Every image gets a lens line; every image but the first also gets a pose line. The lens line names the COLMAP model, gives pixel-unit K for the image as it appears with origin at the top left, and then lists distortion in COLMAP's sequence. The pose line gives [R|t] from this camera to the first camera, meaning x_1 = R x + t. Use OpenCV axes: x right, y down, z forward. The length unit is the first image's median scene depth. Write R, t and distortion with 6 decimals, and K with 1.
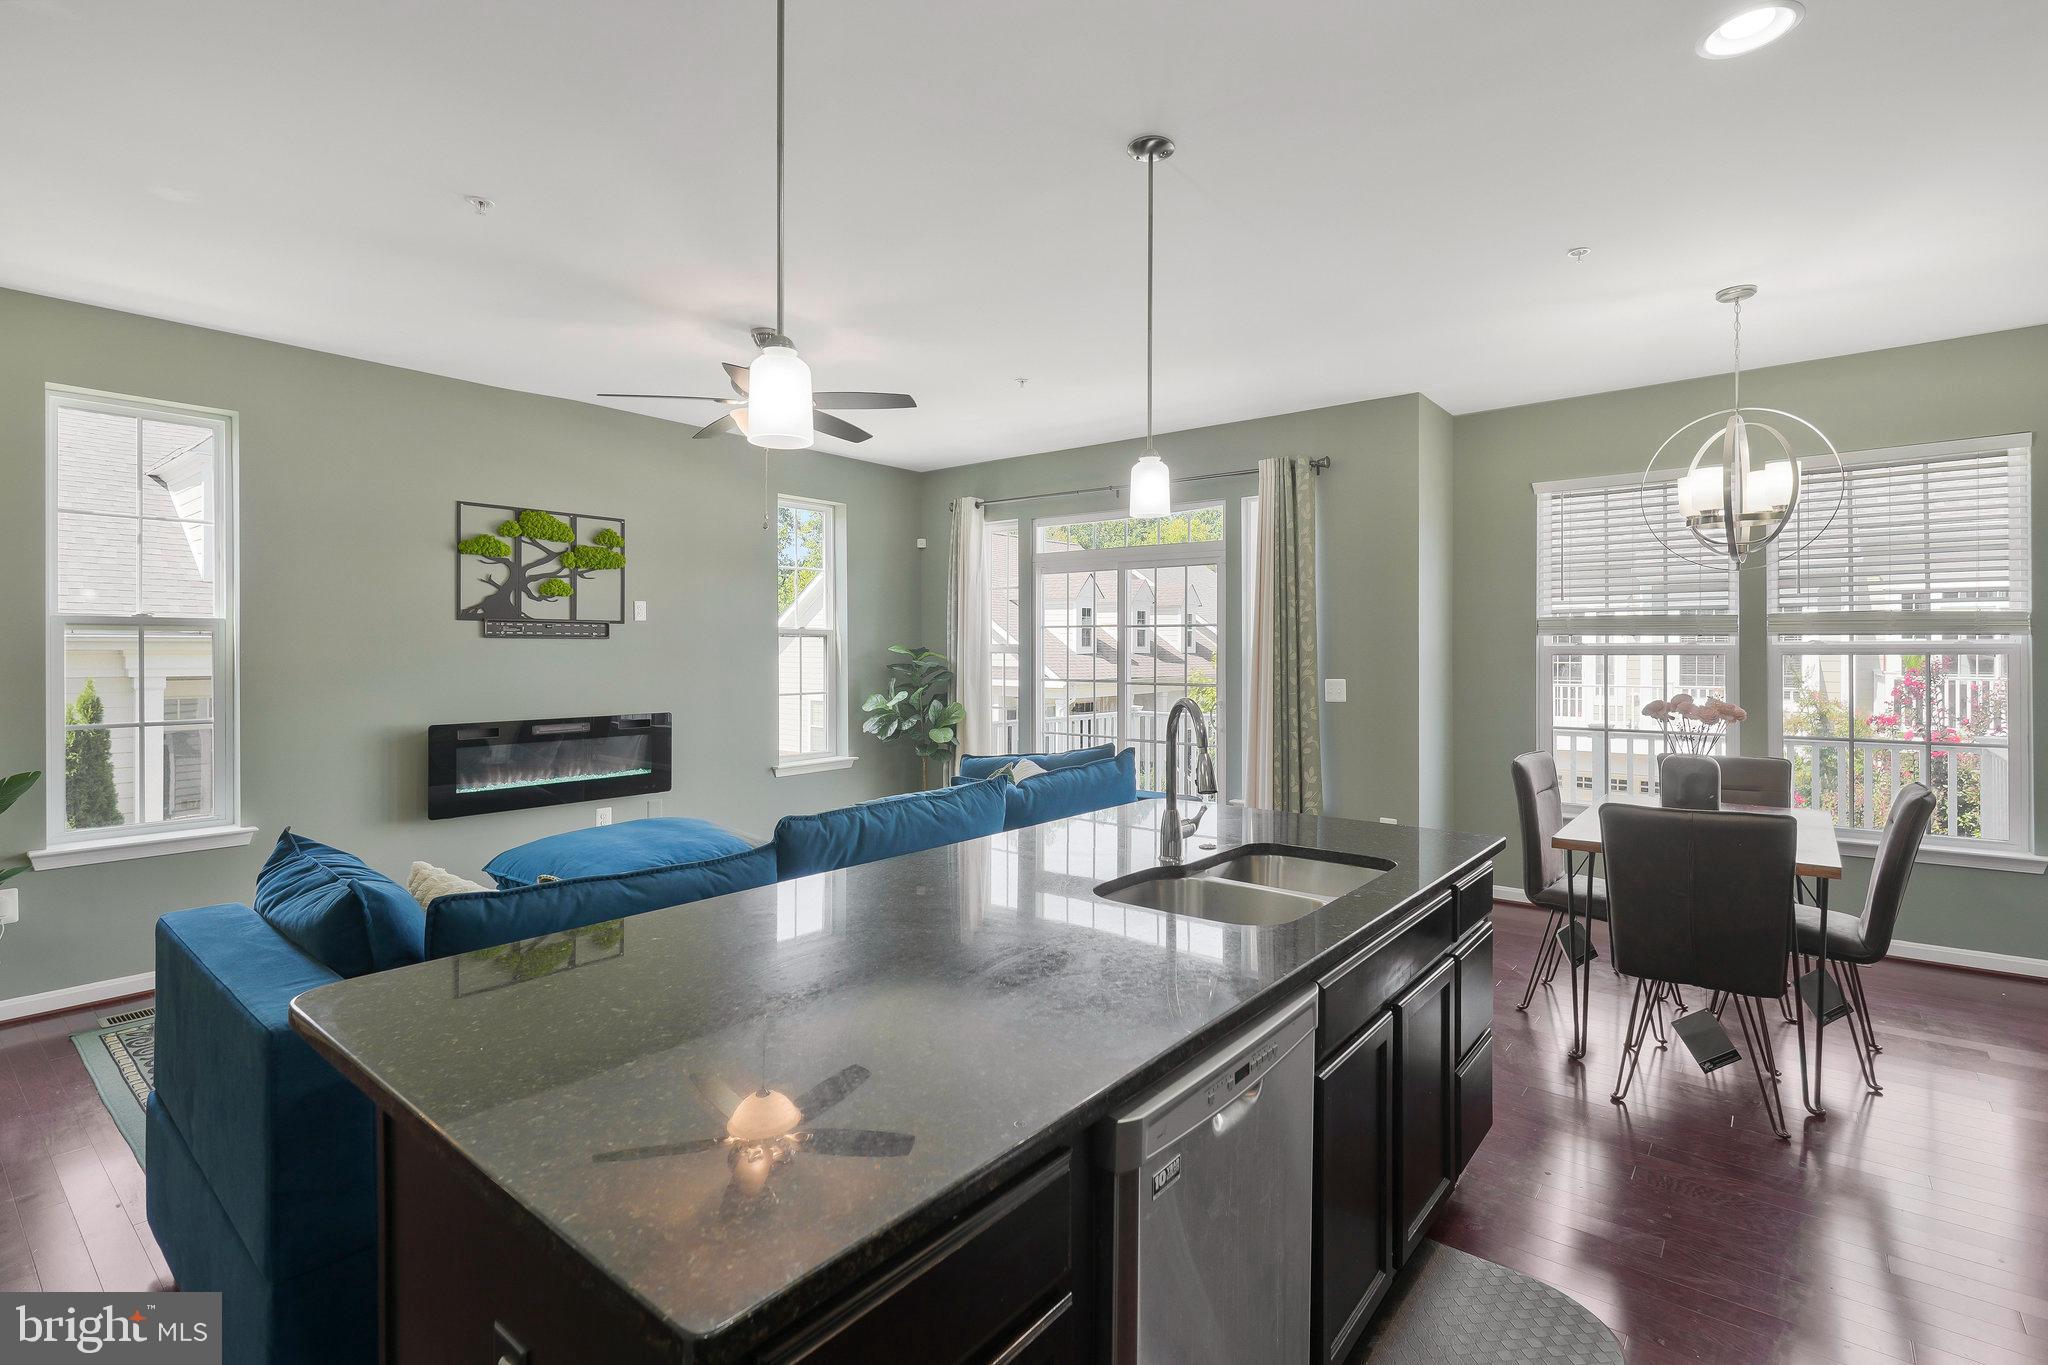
lens RADIAL K [[941.7, 0, 1031.8], [0, 941.7, 631.0], [0, 0, 1]] dist [-0.006240, 0.000220]
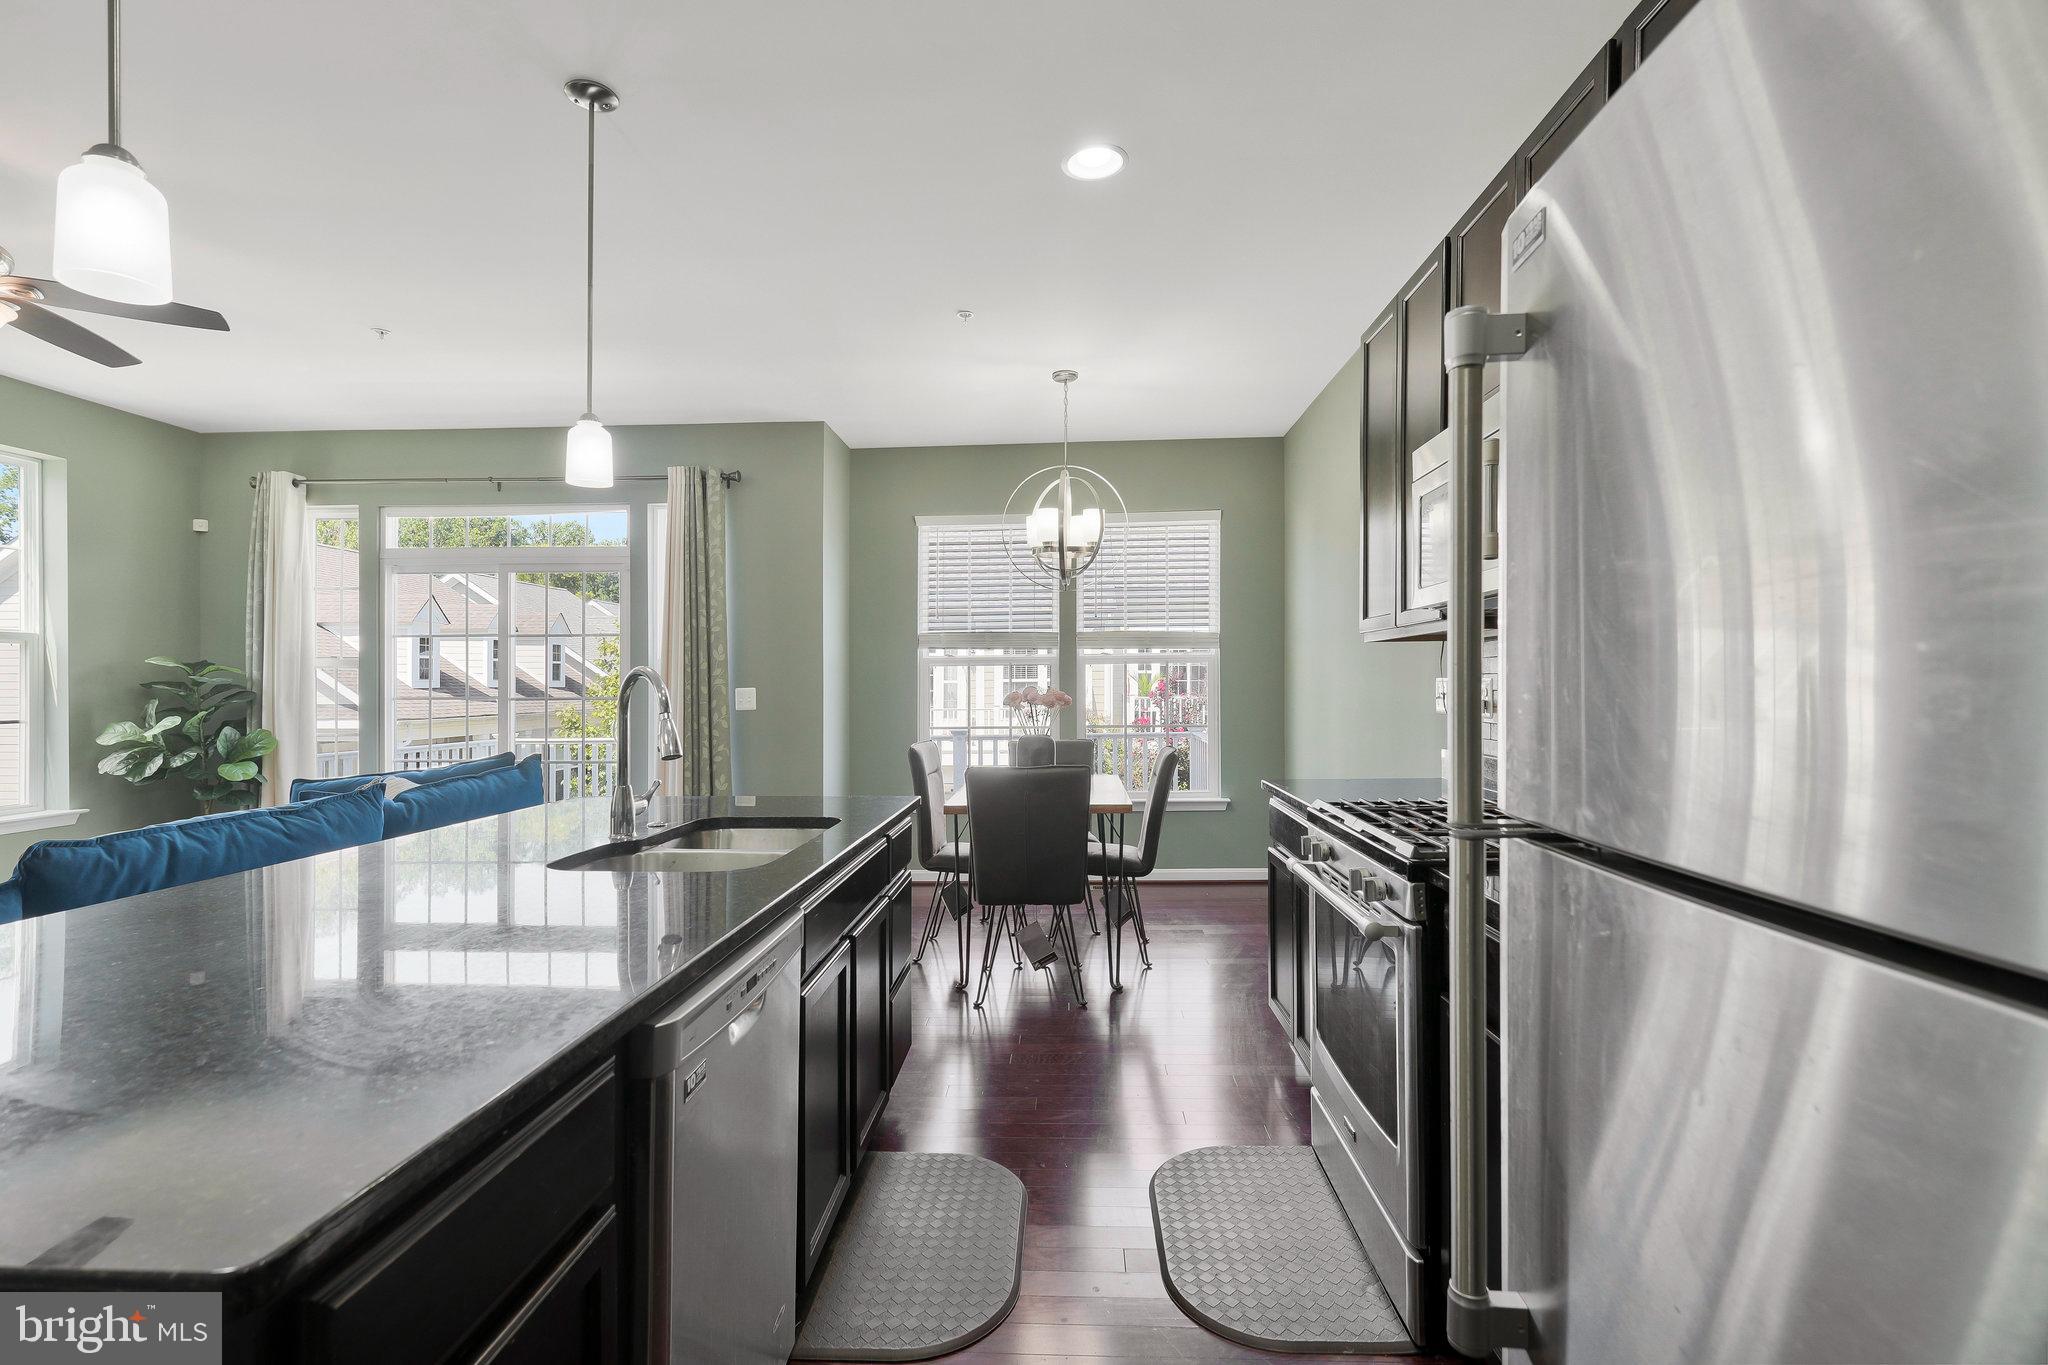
lens RADIAL K [[941.7, 0, 1021.2], [0, 941.7, 667.4], [0, 0, 1]] dist [-0.006240, 0.000220]
pose [[0.806566, 0.007485, 0.591096, -0.043900], [-0.004903, 0.999970, -0.005973, 0.035378], [-0.591123, 0.001920, 0.806579, -0.006079]]
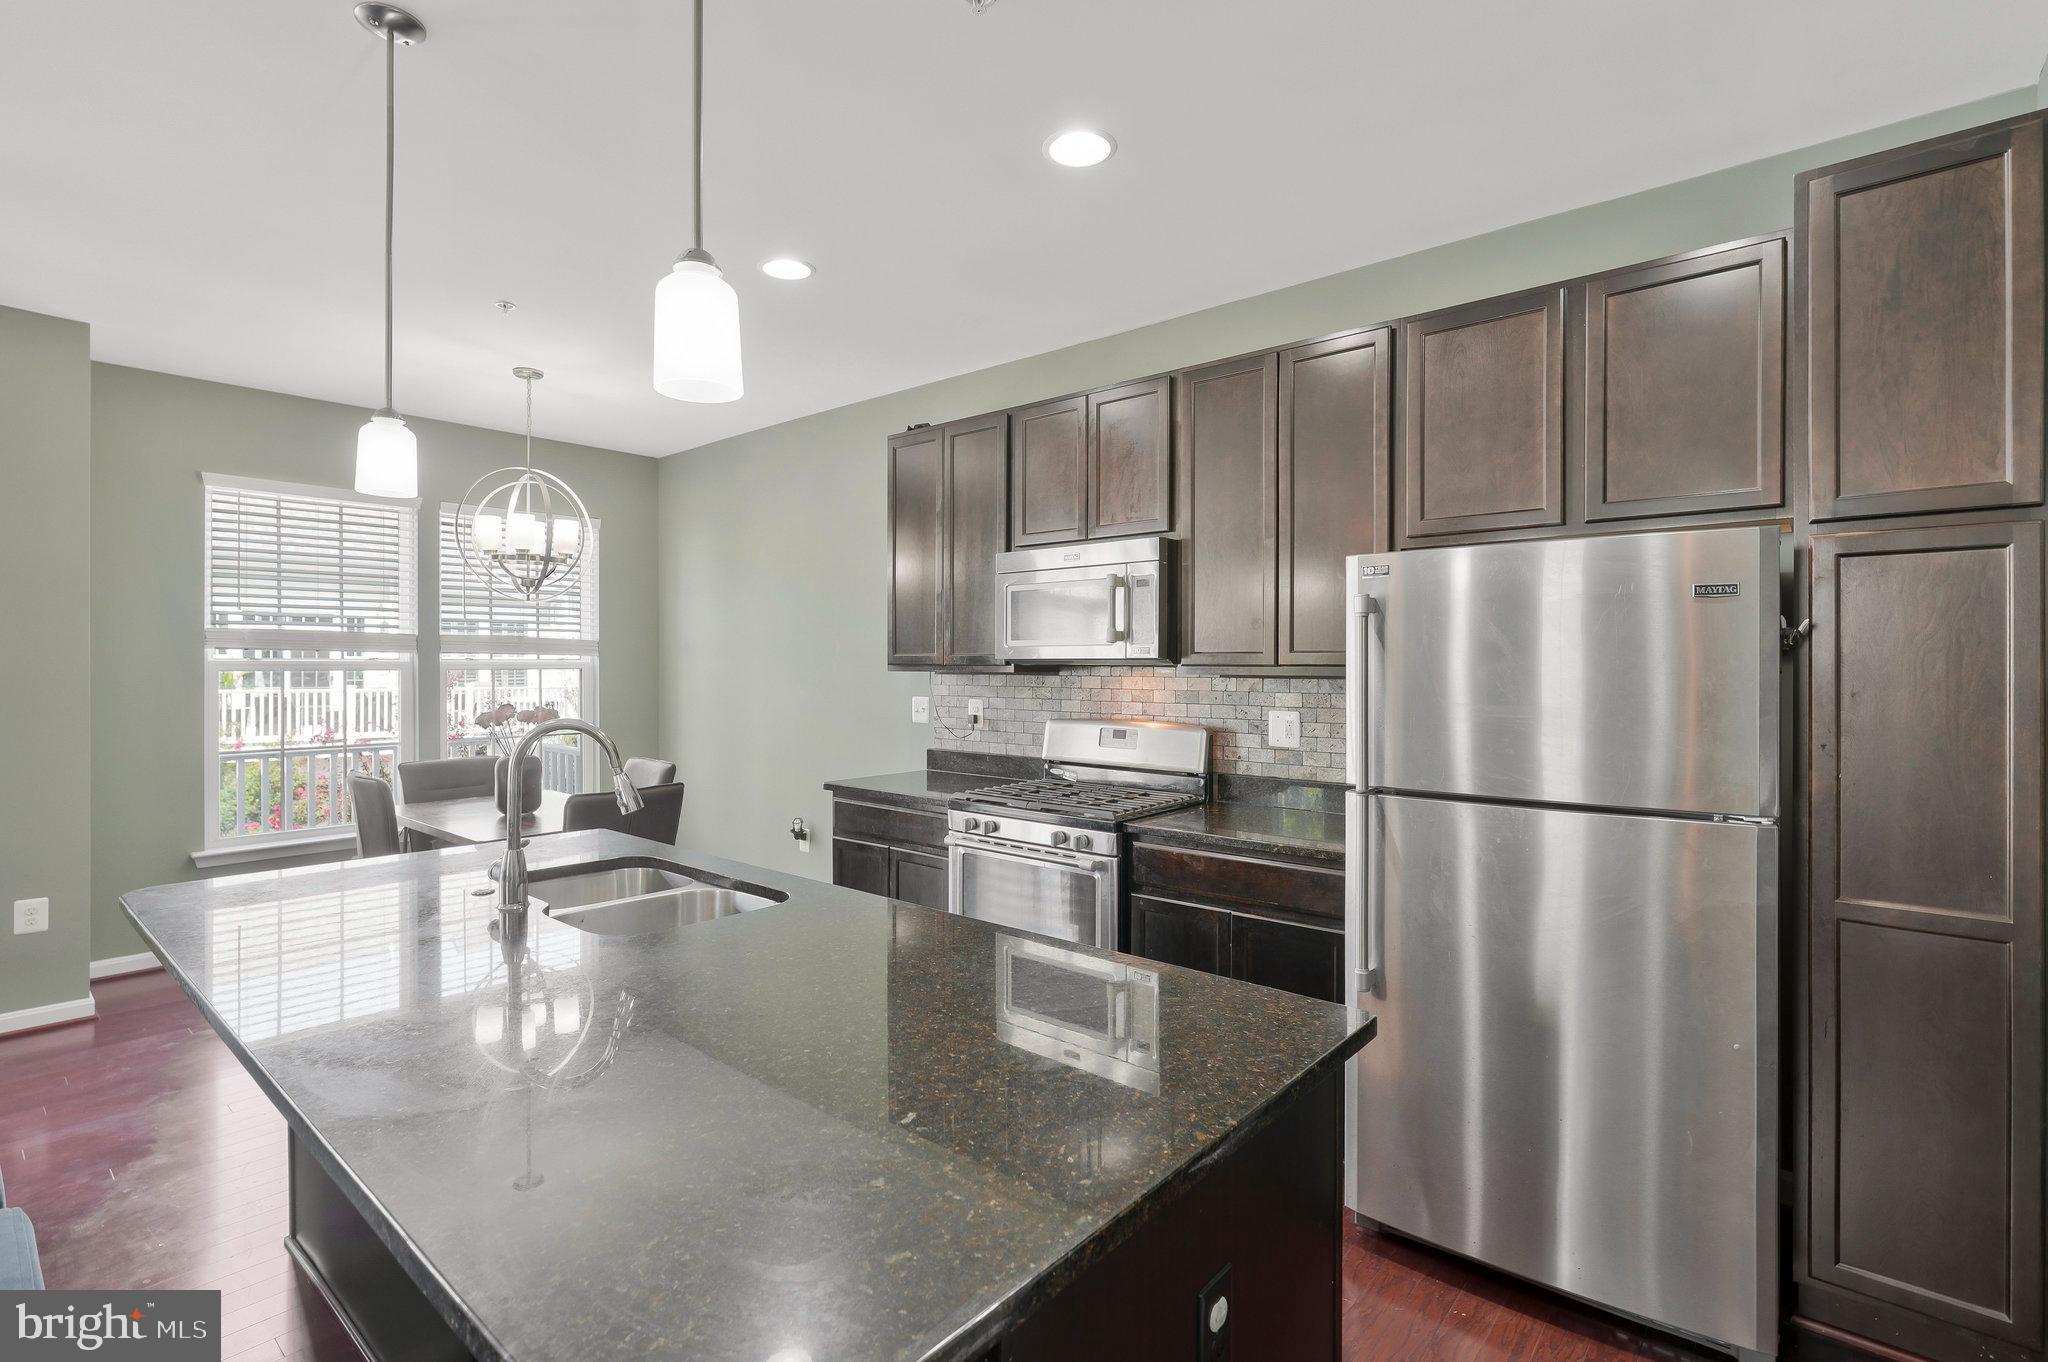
lens RADIAL K [[941.7, 0, 1012.8], [0, 941.7, 673.2], [0, 0, 1]] dist [-0.006240, 0.000220]
pose [[0.023115, -0.004906, 0.999721, -0.329961], [-0.020857, 0.999768, 0.005389, 0.007309], [-0.999515, -0.020976, 0.023007, 0.241332]]
